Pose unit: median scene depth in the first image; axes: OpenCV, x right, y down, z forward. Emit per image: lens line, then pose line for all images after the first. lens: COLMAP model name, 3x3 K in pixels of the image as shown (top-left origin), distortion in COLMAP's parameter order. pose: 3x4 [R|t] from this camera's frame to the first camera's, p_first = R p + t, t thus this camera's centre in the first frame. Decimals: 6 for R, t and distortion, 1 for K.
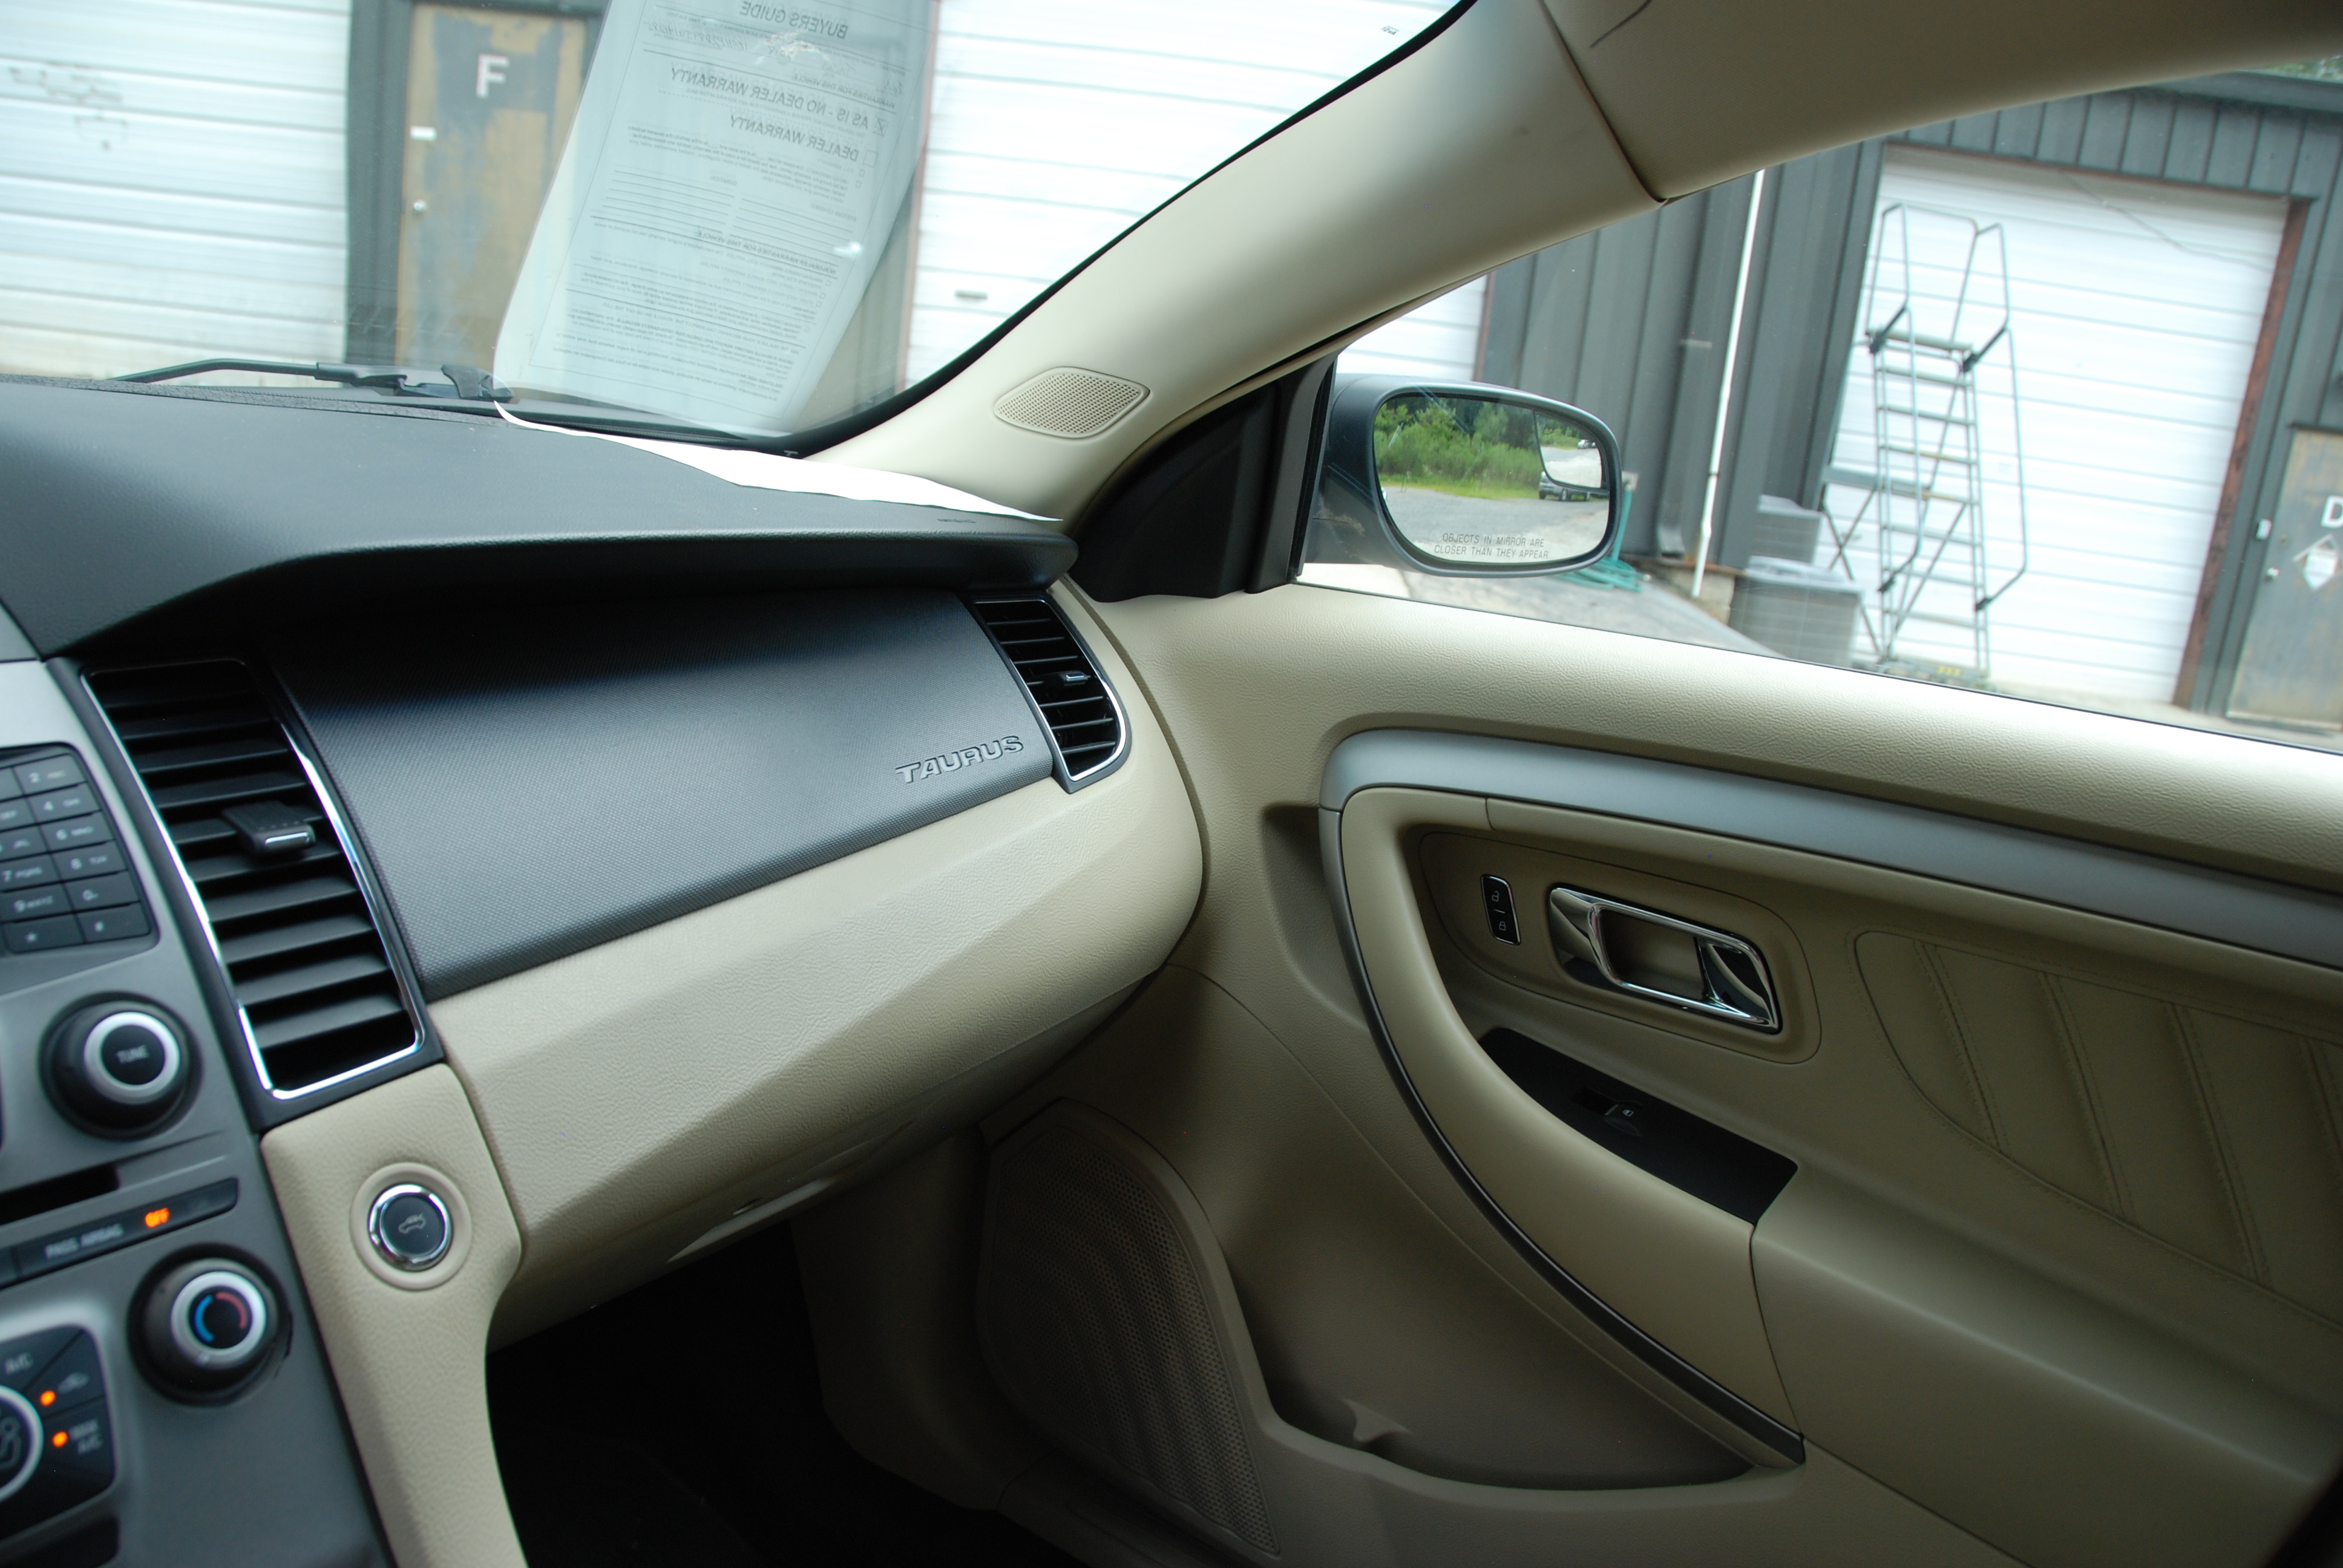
lens RADIAL K [[1851.6, 0, 1177.4], [0, 1851.6, 828.4], [0, 0, 1]] dist [-0.175043, 0.129508]
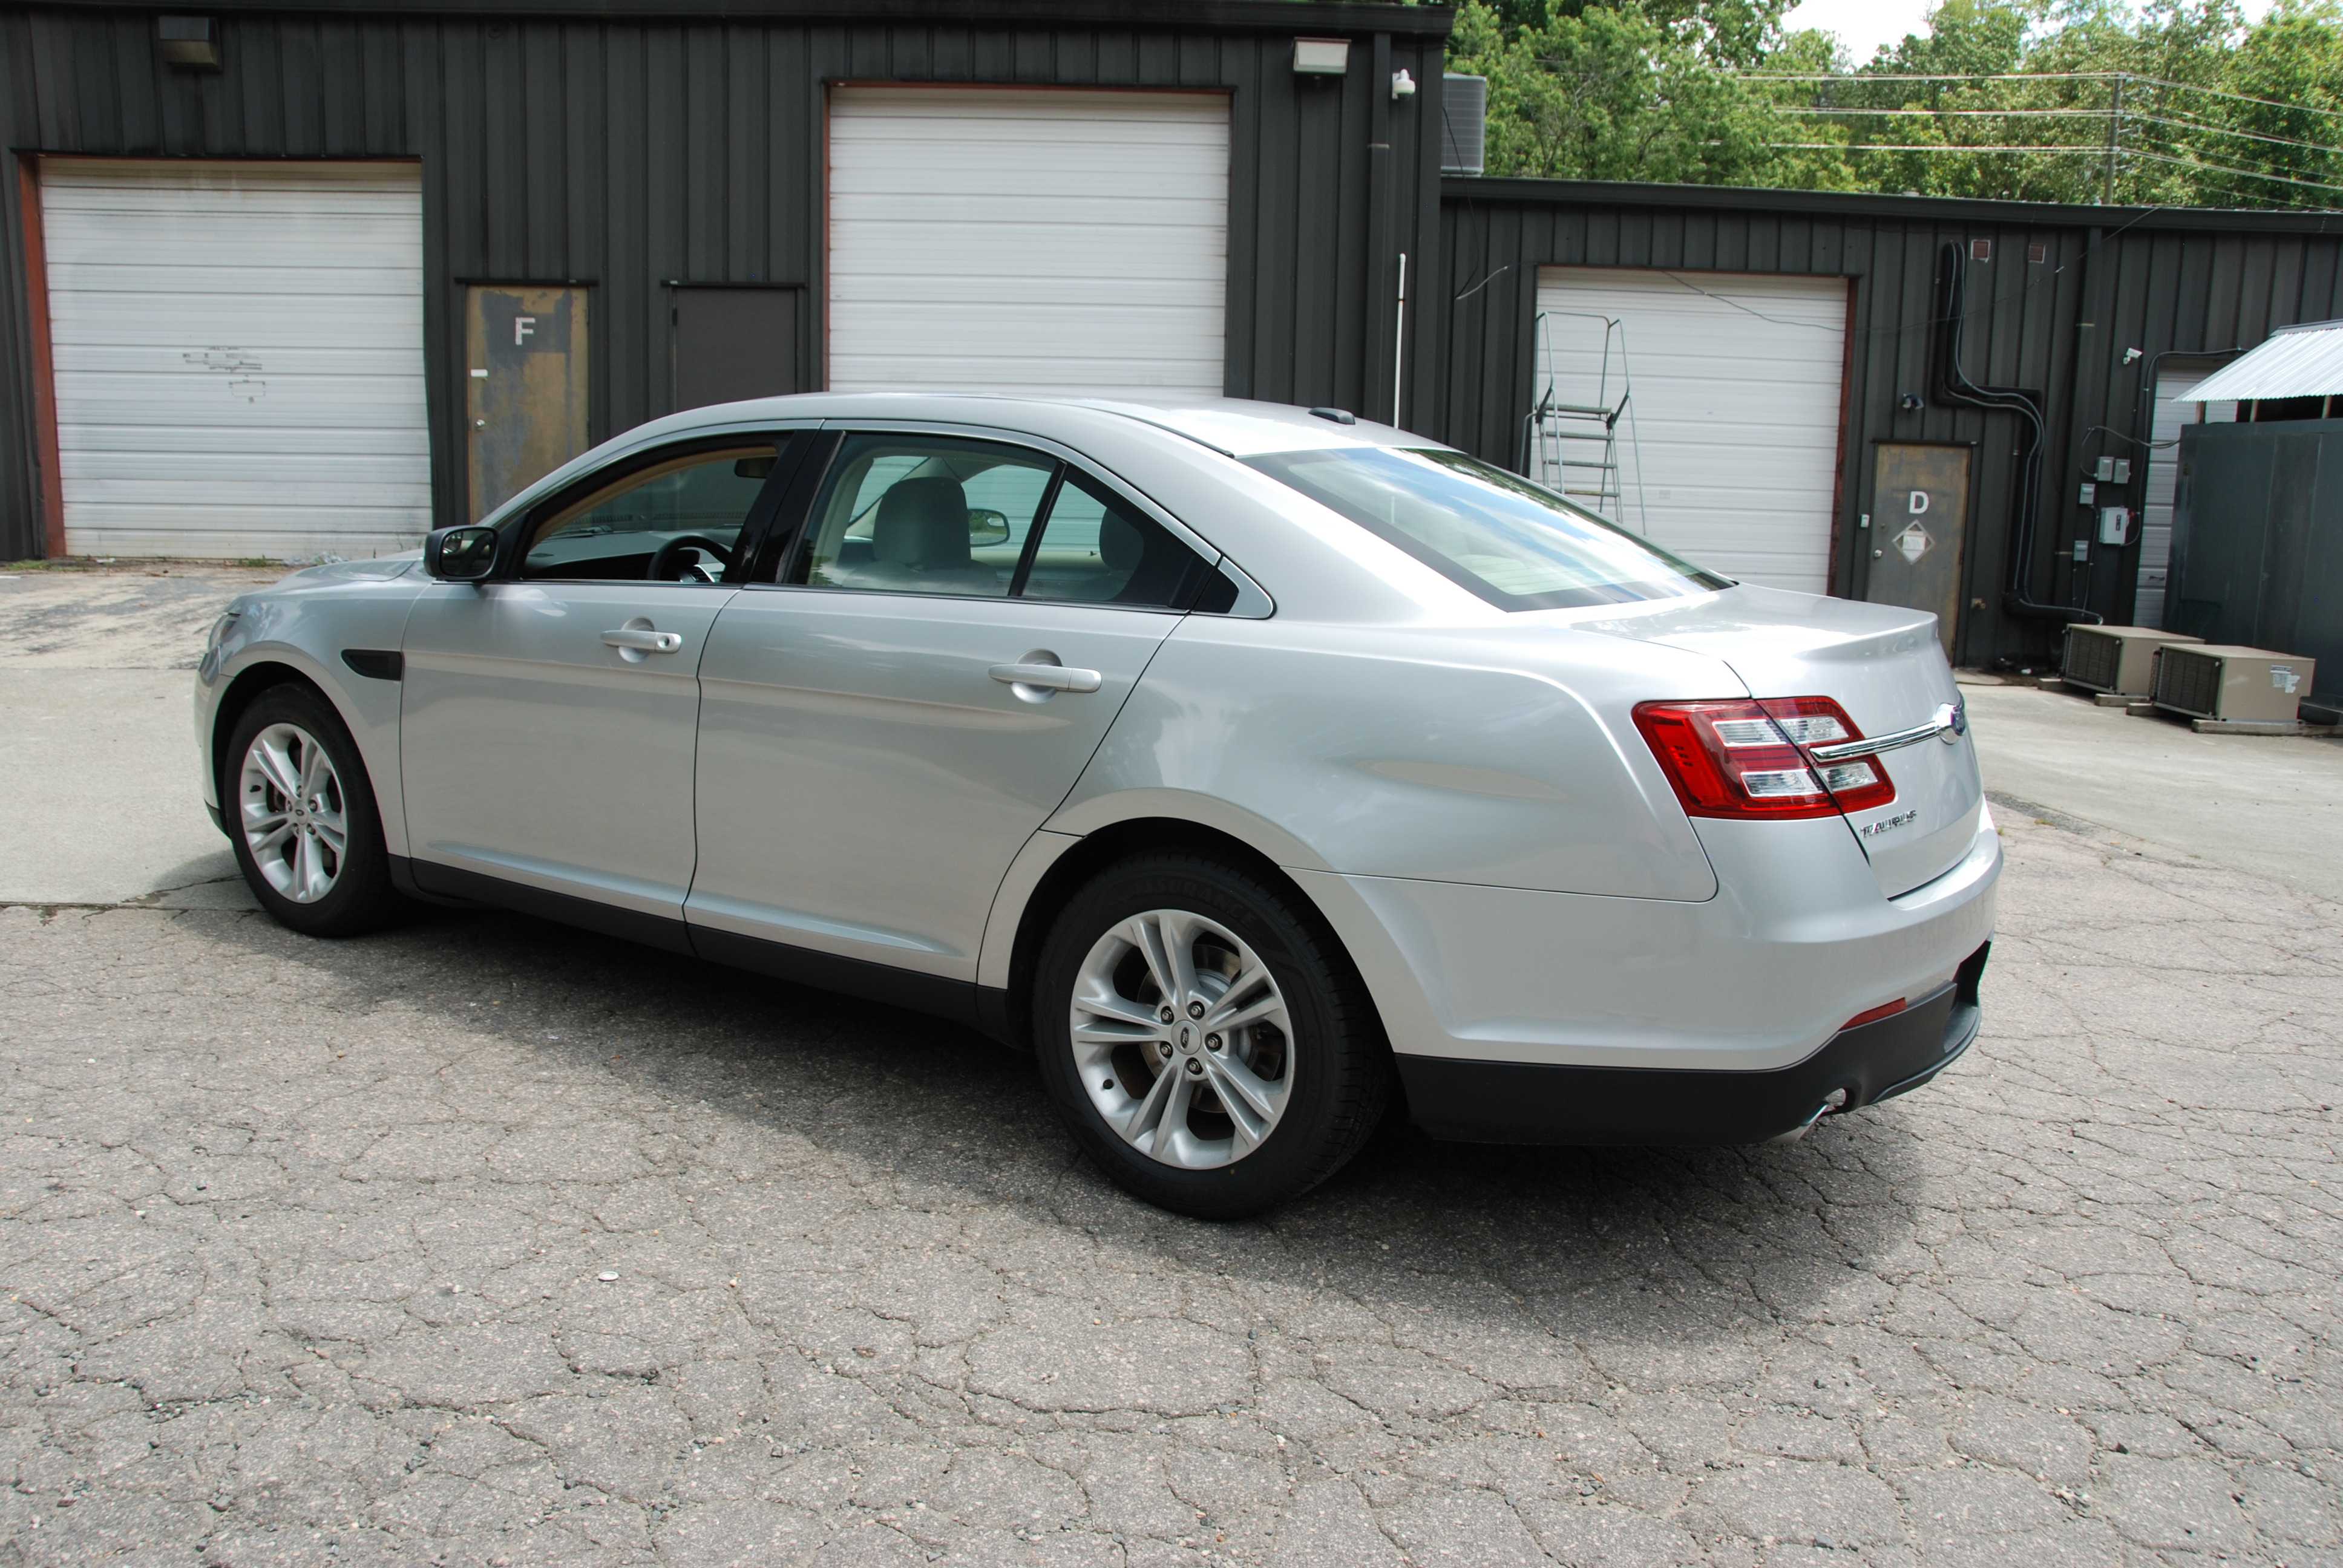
lens RADIAL K [[1889.5, 0, 1162.3], [0, 1889.5, 819.7], [0, 0, 1]] dist [-0.153947, 0.130475]
pose [[0.994939, -0.098148, 0.021509, 0.057219], [0.099363, 0.992893, -0.065508, 0.116737], [-0.014927, 0.067314, 0.997620, -0.459839]]
